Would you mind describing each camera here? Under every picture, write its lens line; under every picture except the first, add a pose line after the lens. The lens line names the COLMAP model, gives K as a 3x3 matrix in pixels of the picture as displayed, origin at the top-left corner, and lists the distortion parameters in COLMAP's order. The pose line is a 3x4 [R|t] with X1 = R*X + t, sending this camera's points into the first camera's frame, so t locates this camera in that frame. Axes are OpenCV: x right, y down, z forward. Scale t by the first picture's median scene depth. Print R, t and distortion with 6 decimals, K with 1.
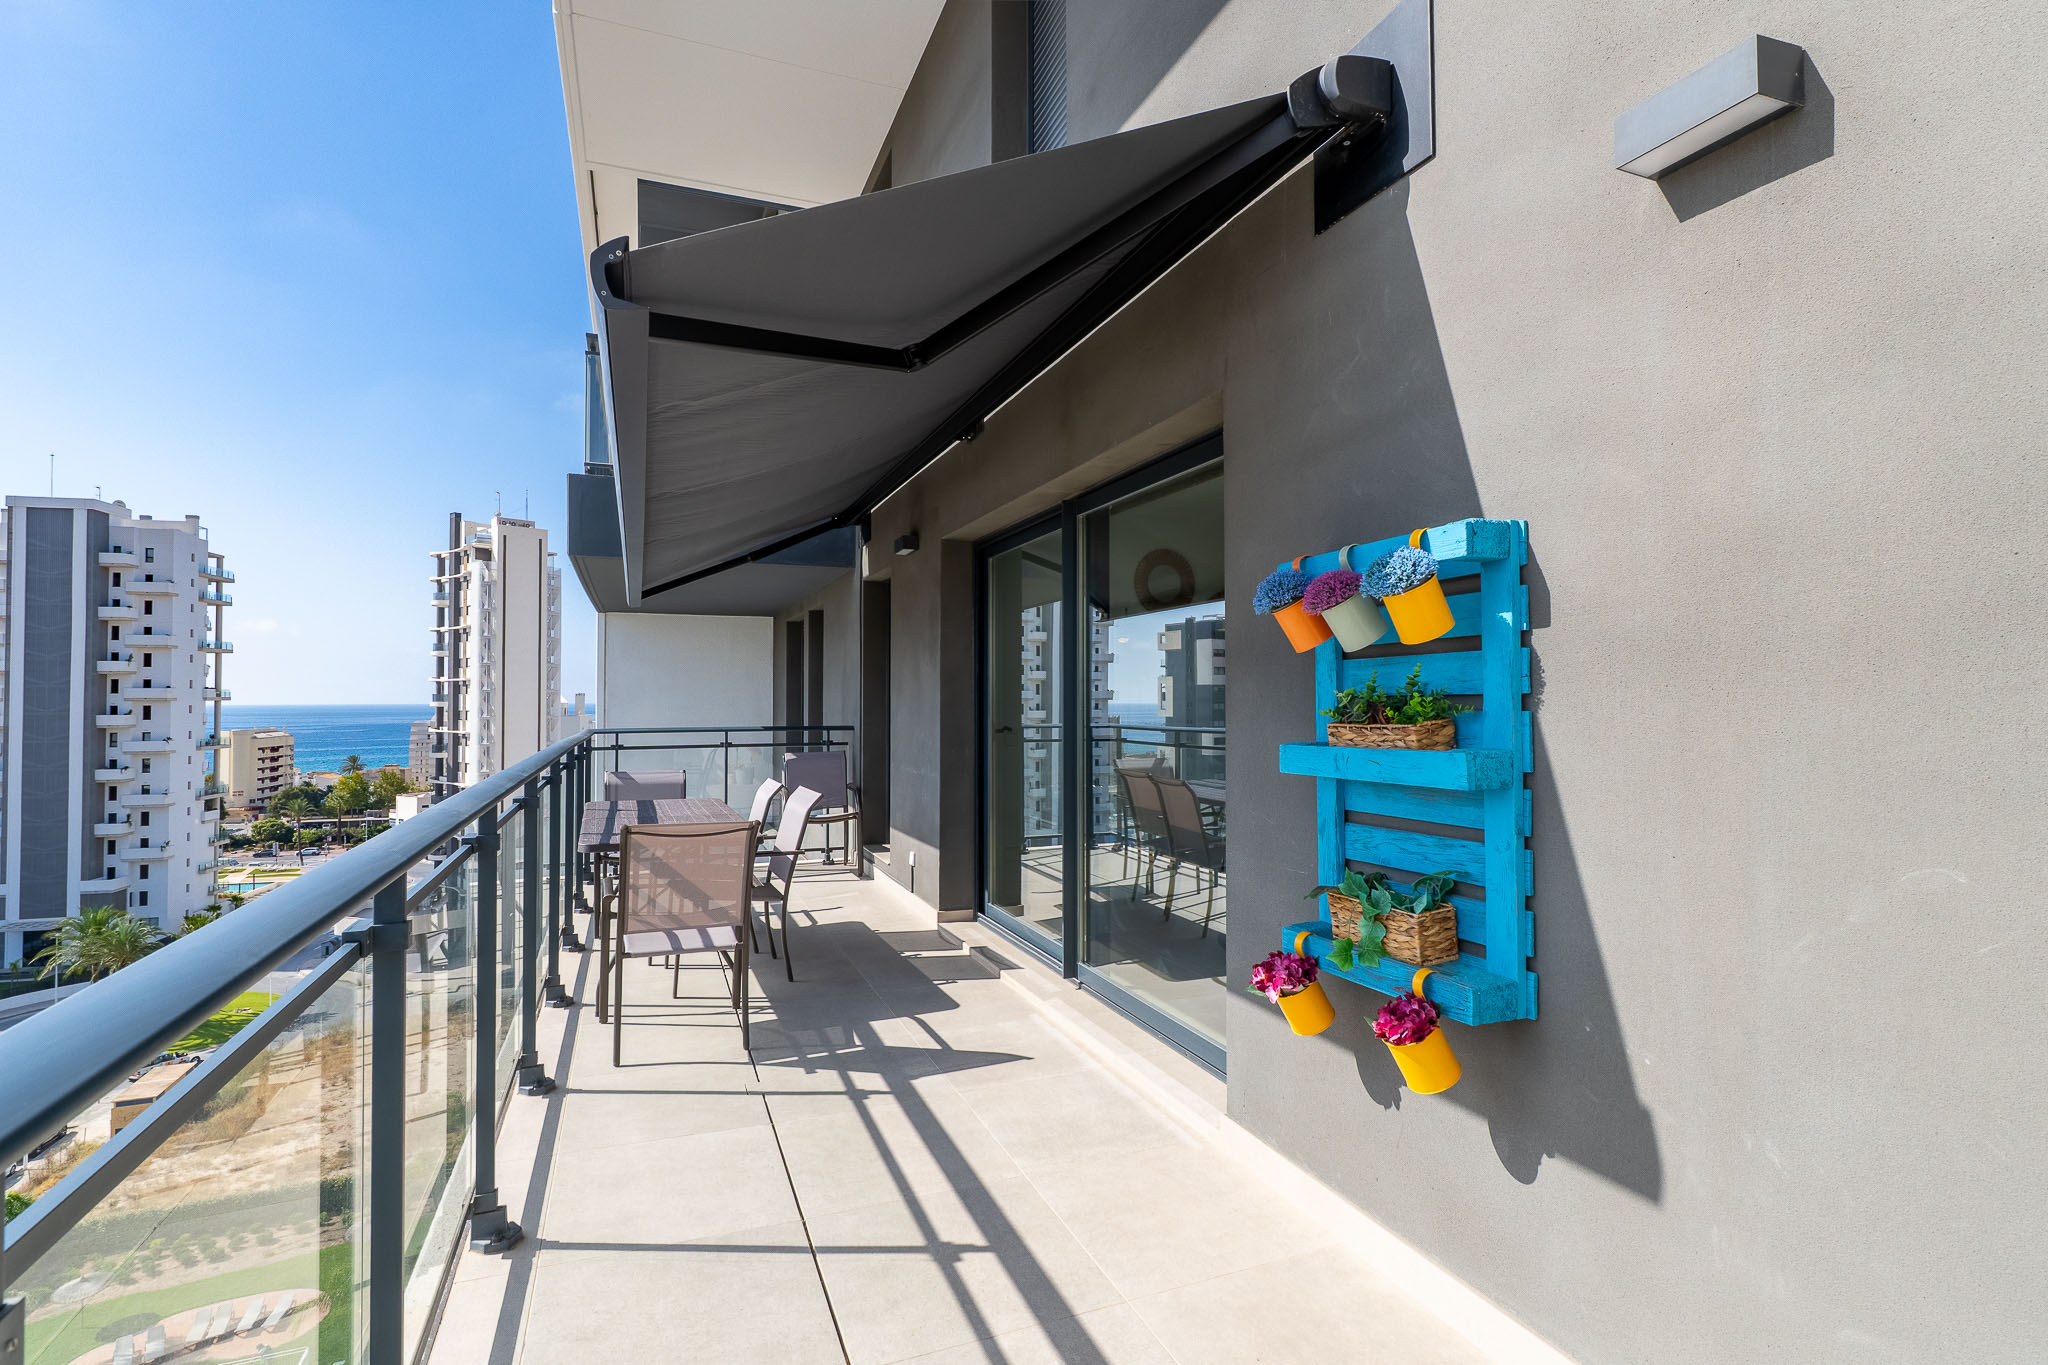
lens RADIAL K [[964.4, 0, 1024.0], [0, 964.4, 682.5], [0, 0, 1]] dist [0.003011, 0.000258]
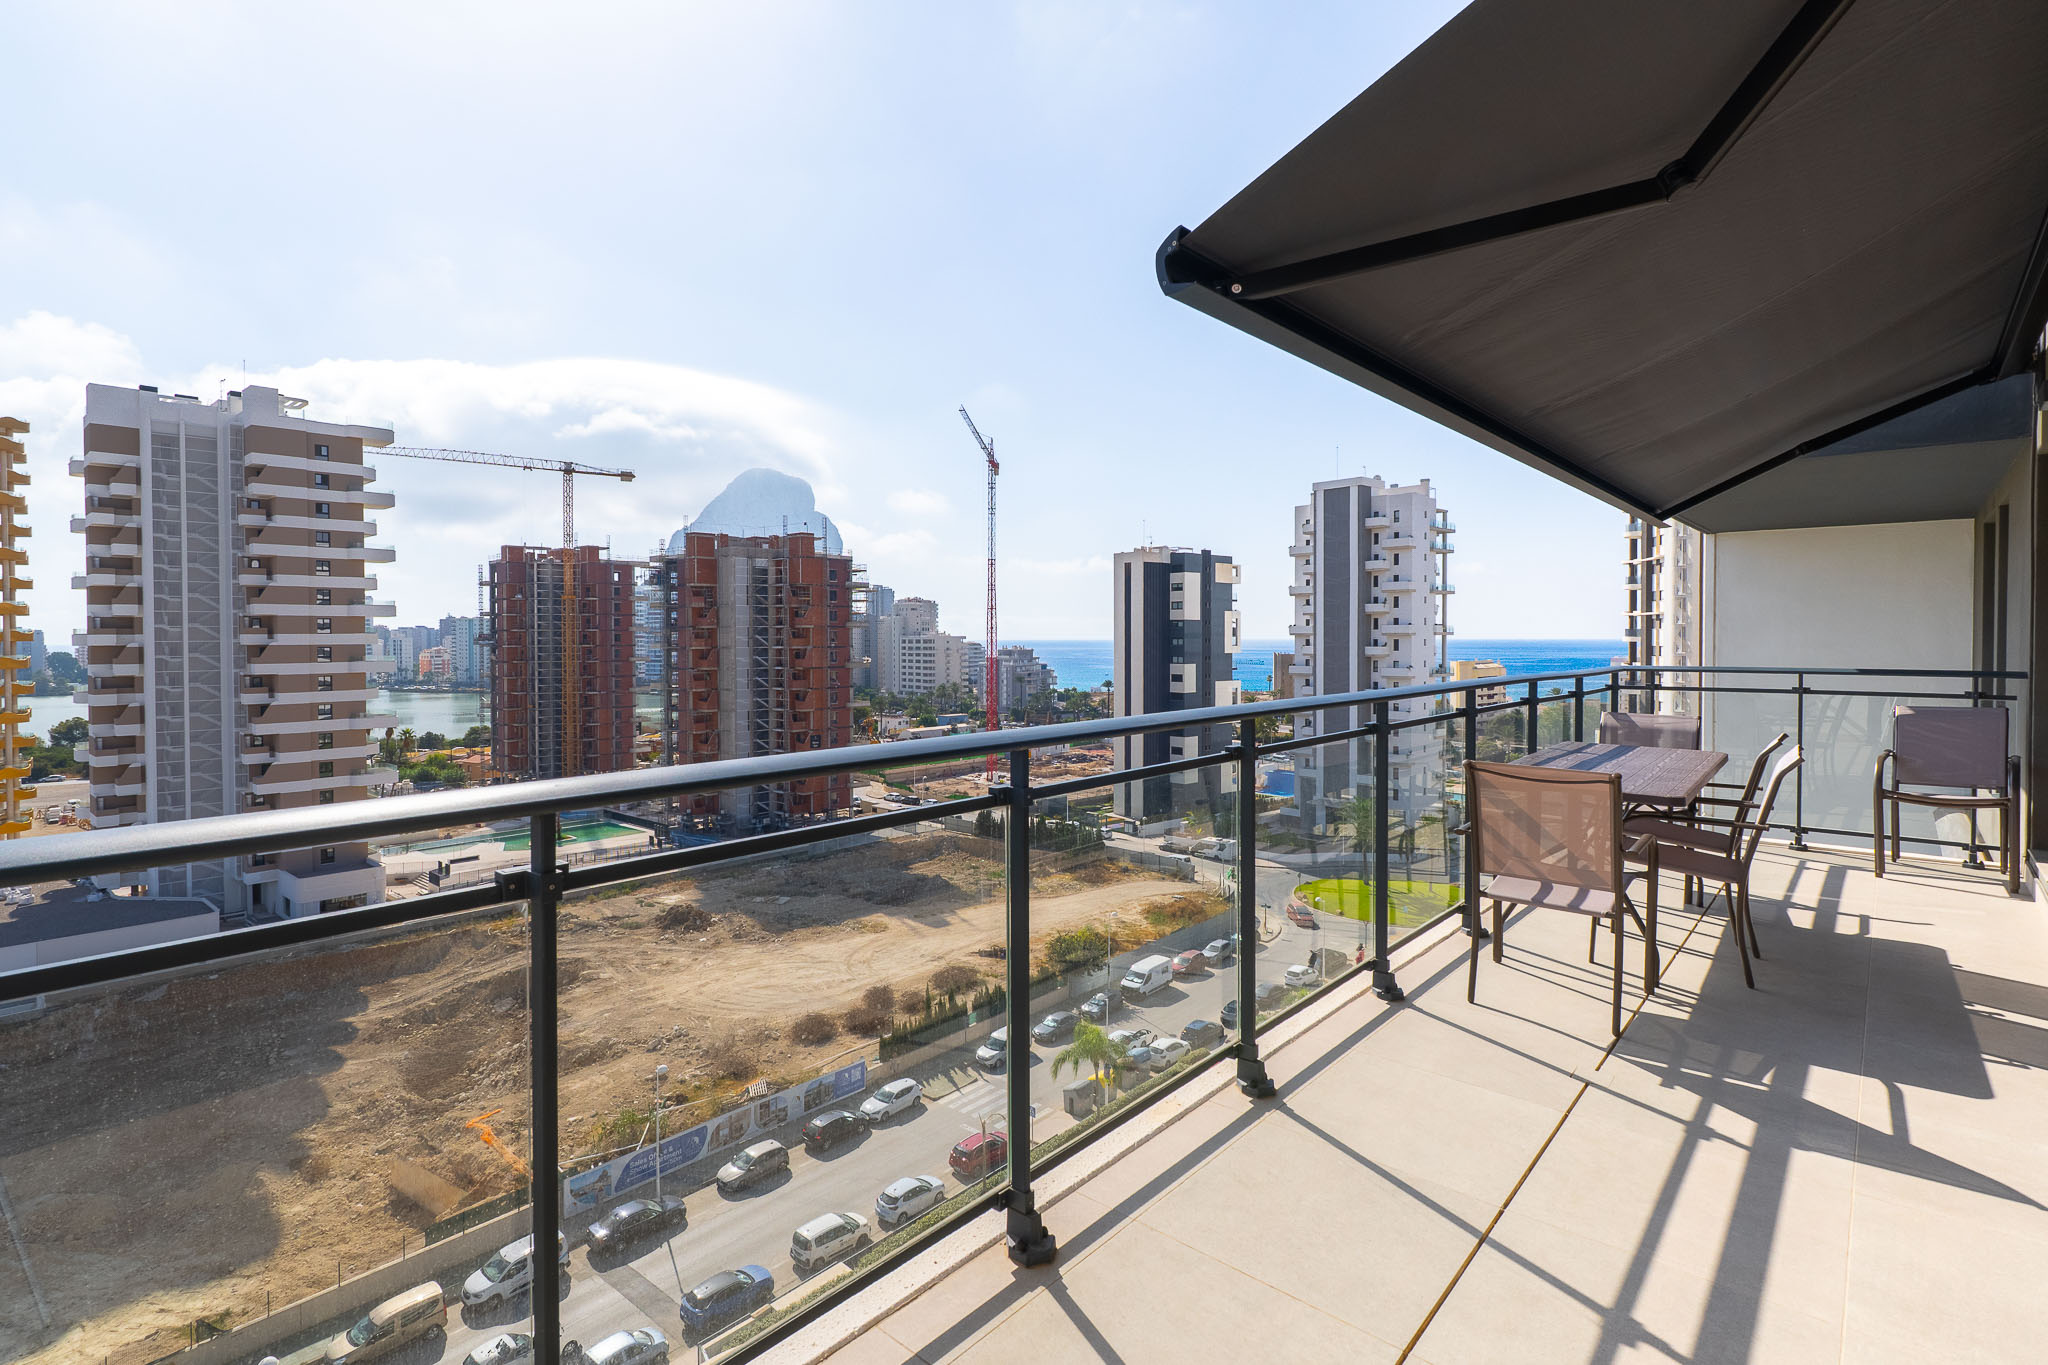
lens RADIAL K [[997.9, 0, 1031.4], [0, 997.9, 655.7], [0, 0, 1]] dist [-0.004573, -0.001160]
pose [[0.459082, 0.019407, -0.888182, 0.121307], [0.015142, 0.999445, 0.029665, 0.002074], [0.888265, -0.027067, 0.458533, 0.062328]]
